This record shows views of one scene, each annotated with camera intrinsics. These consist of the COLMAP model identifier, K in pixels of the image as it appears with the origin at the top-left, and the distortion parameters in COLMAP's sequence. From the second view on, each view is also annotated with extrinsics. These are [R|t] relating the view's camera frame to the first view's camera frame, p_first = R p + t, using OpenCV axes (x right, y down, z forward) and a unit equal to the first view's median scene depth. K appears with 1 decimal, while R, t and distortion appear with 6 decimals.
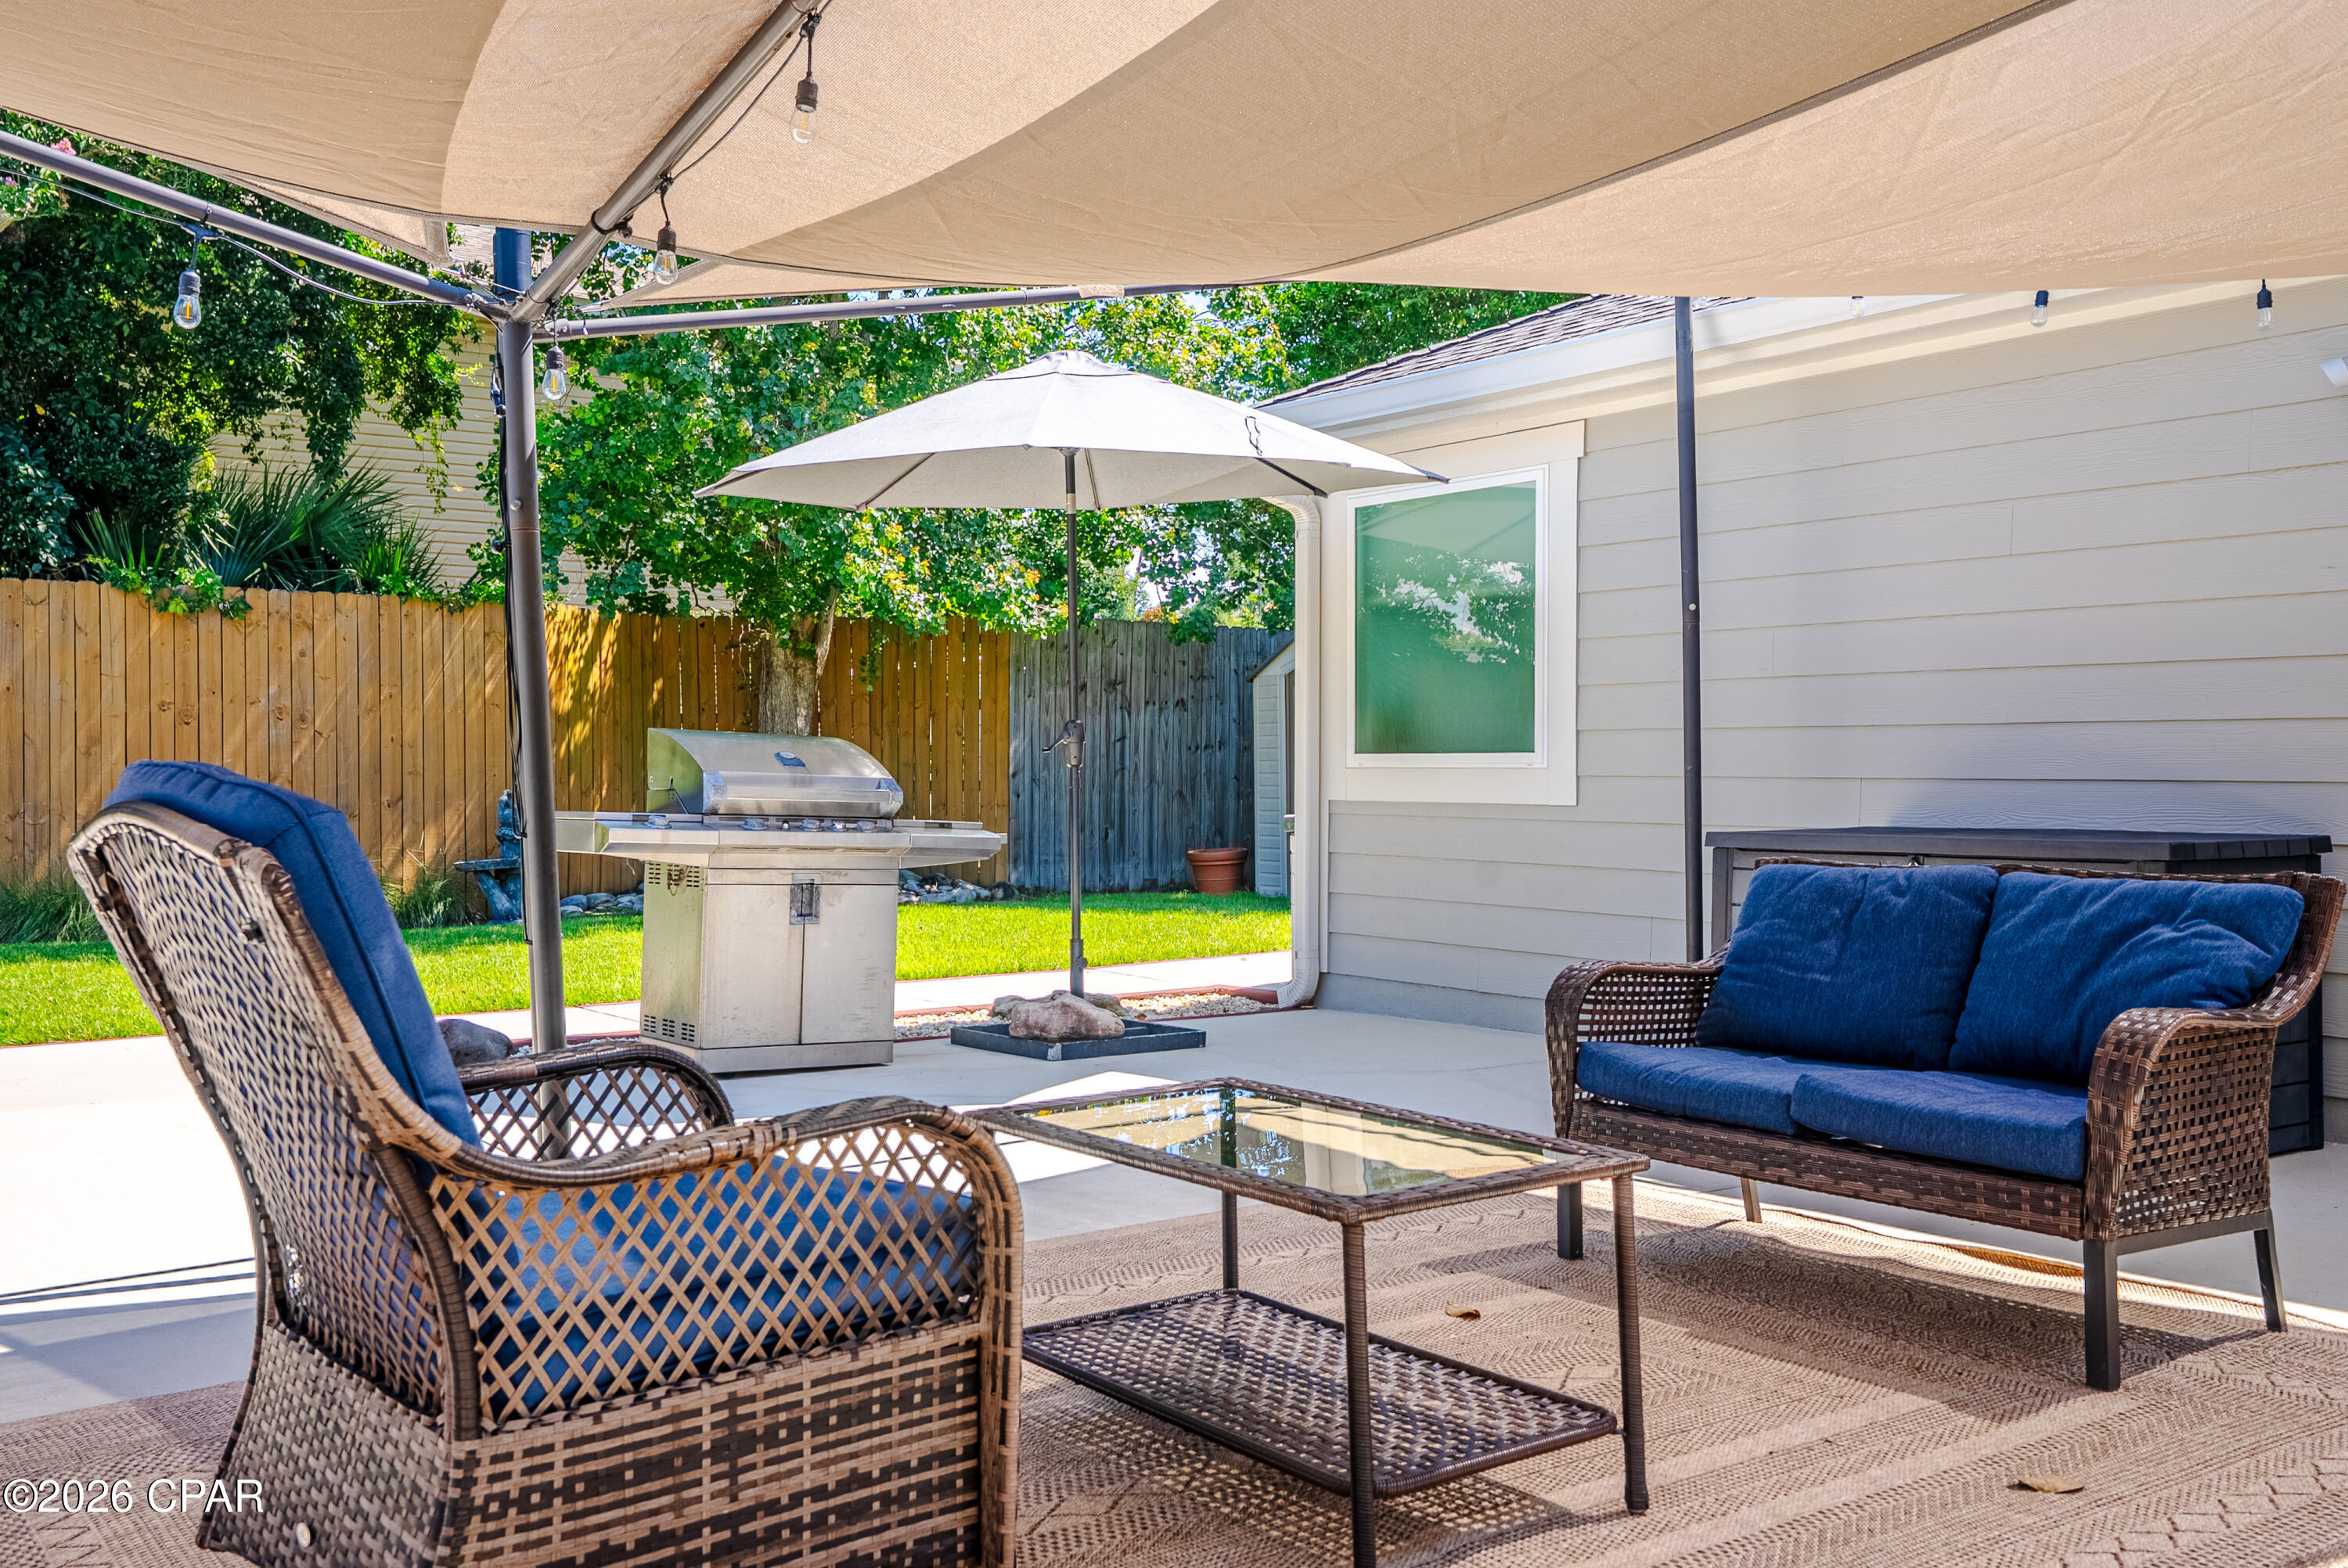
lens RADIAL K [[2096.0, 0, 1174.0], [0, 2096.0, 784.0], [0, 0, 1]] dist [-0.005046, -0.004344]
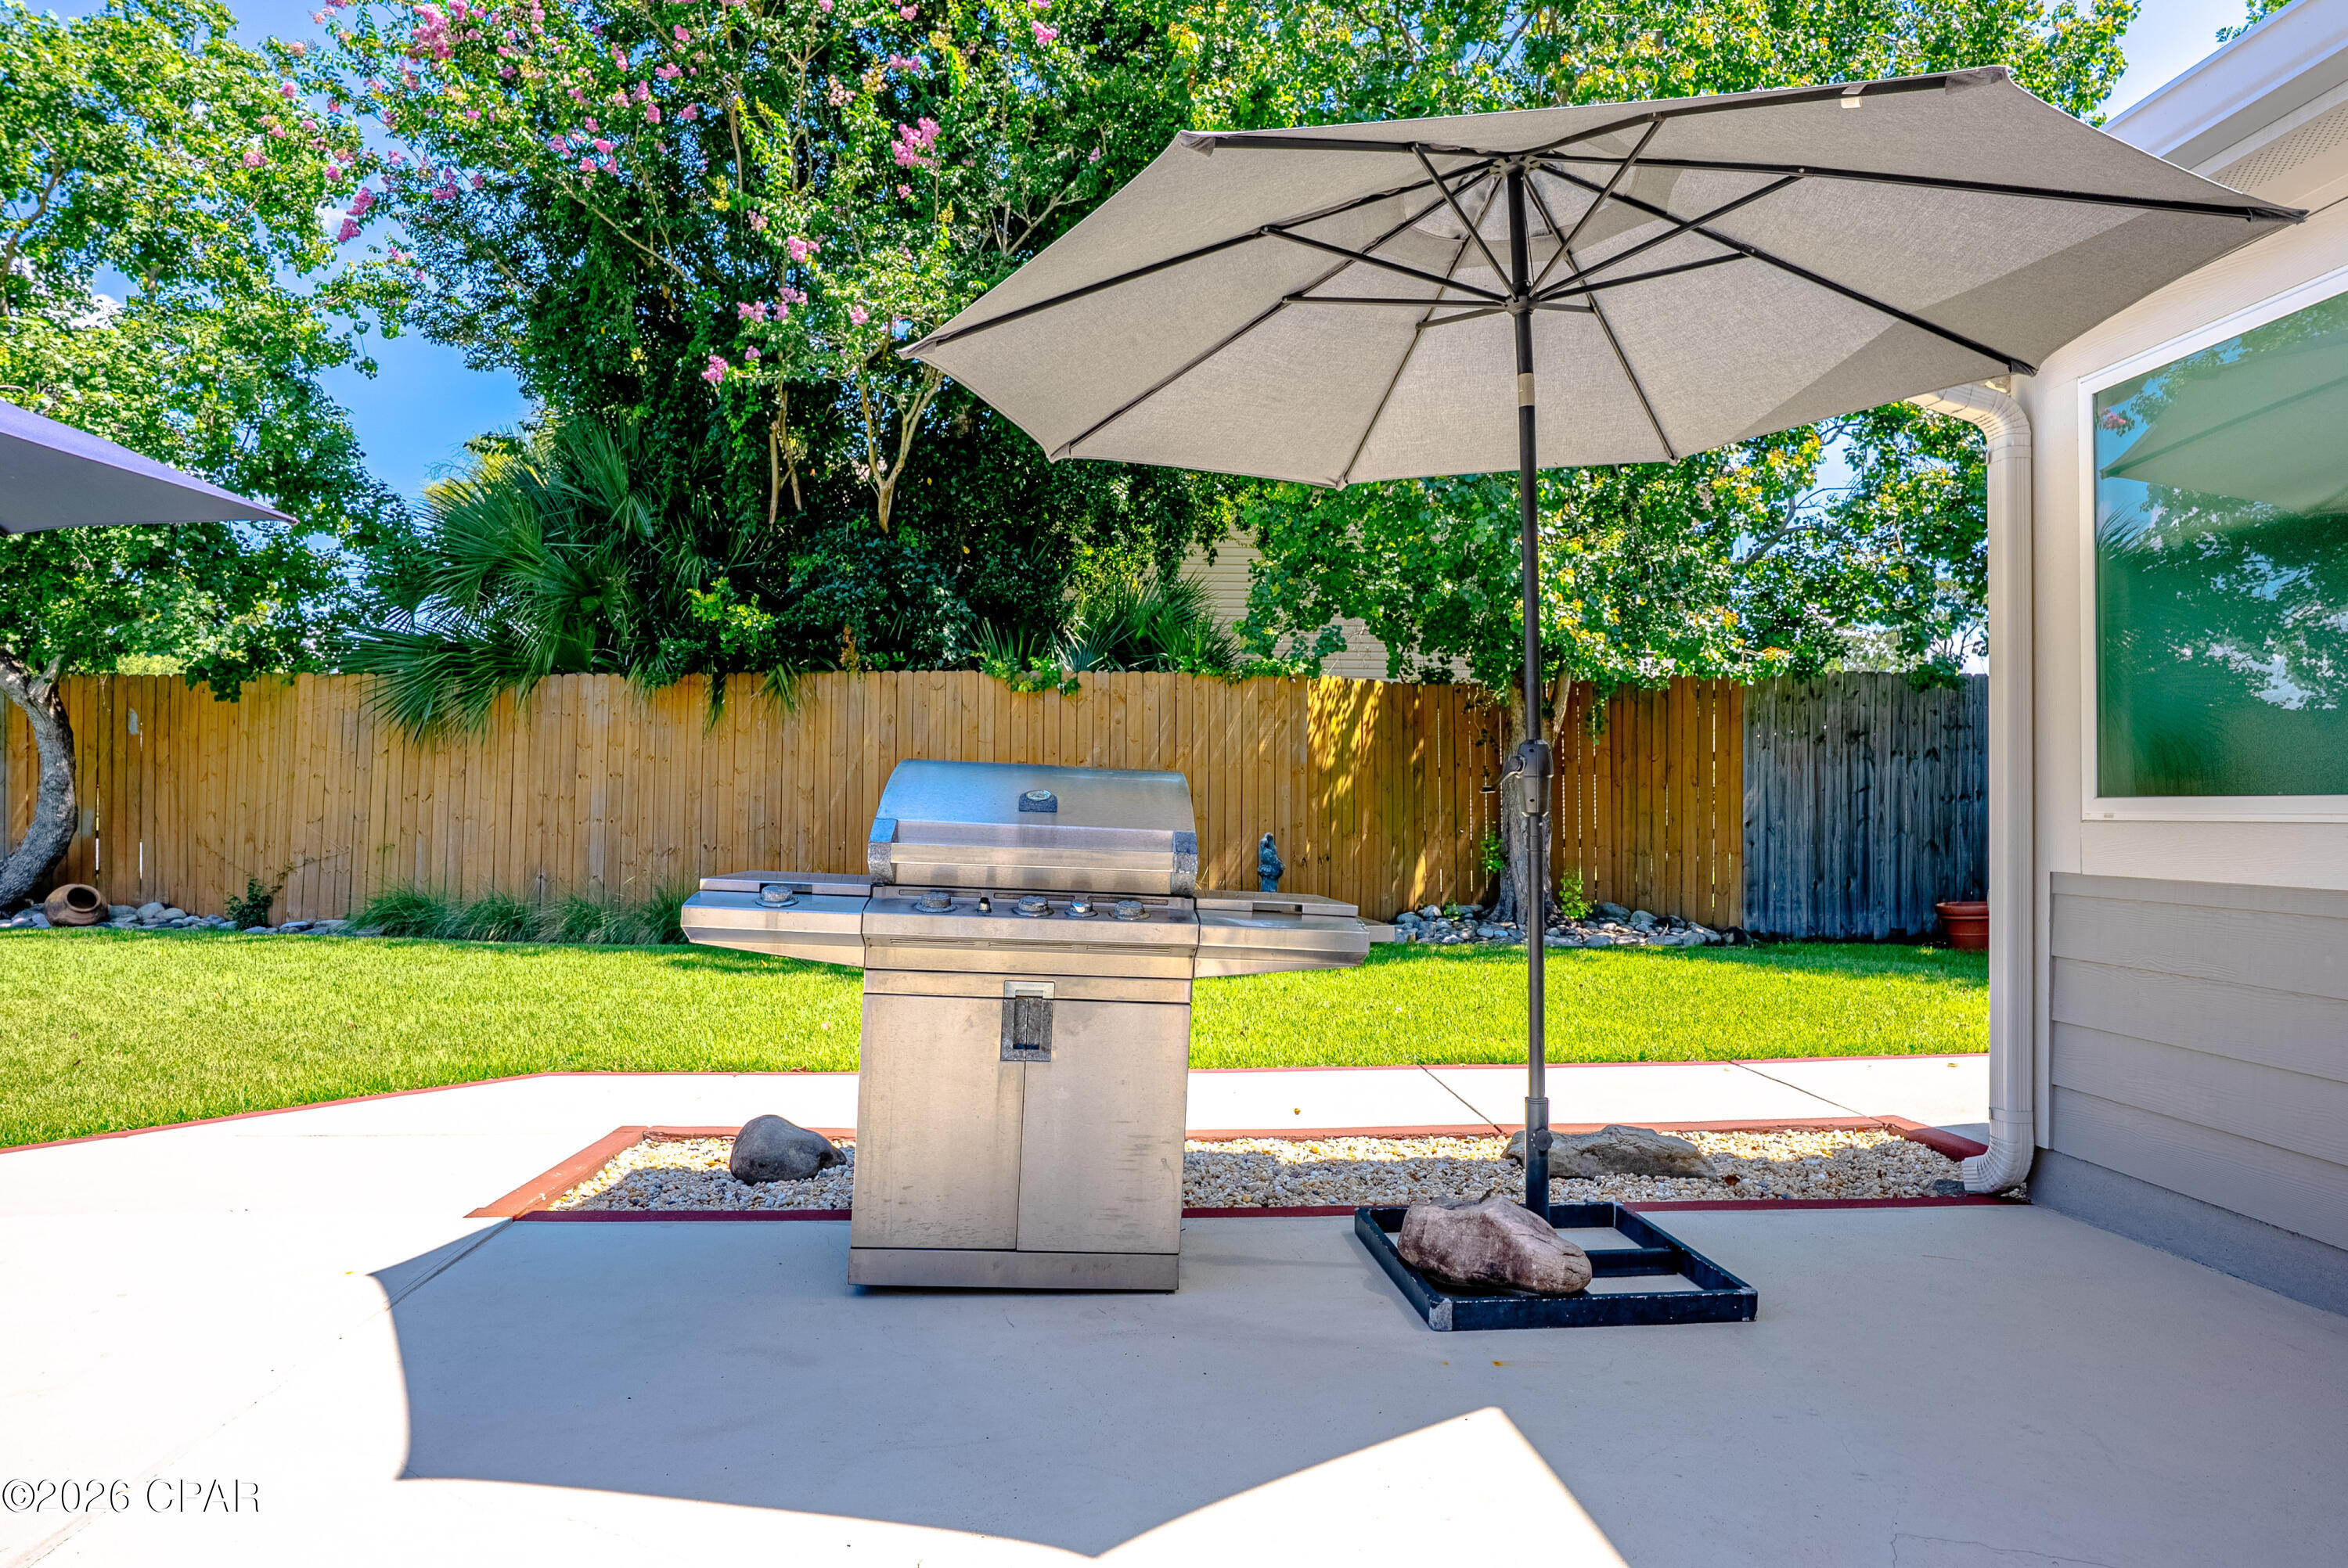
lens RADIAL K [[1360.1, 0, 1174.0], [0, 1360.1, 784.0], [0, 0, 1]] dist [-0.054468, 0.037081]
pose [[0.850848, -0.005538, -0.525383, 0.037809], [-0.010557, 0.999562, -0.027633, -0.003002], [0.525306, 0.029059, 0.850417, 0.323357]]
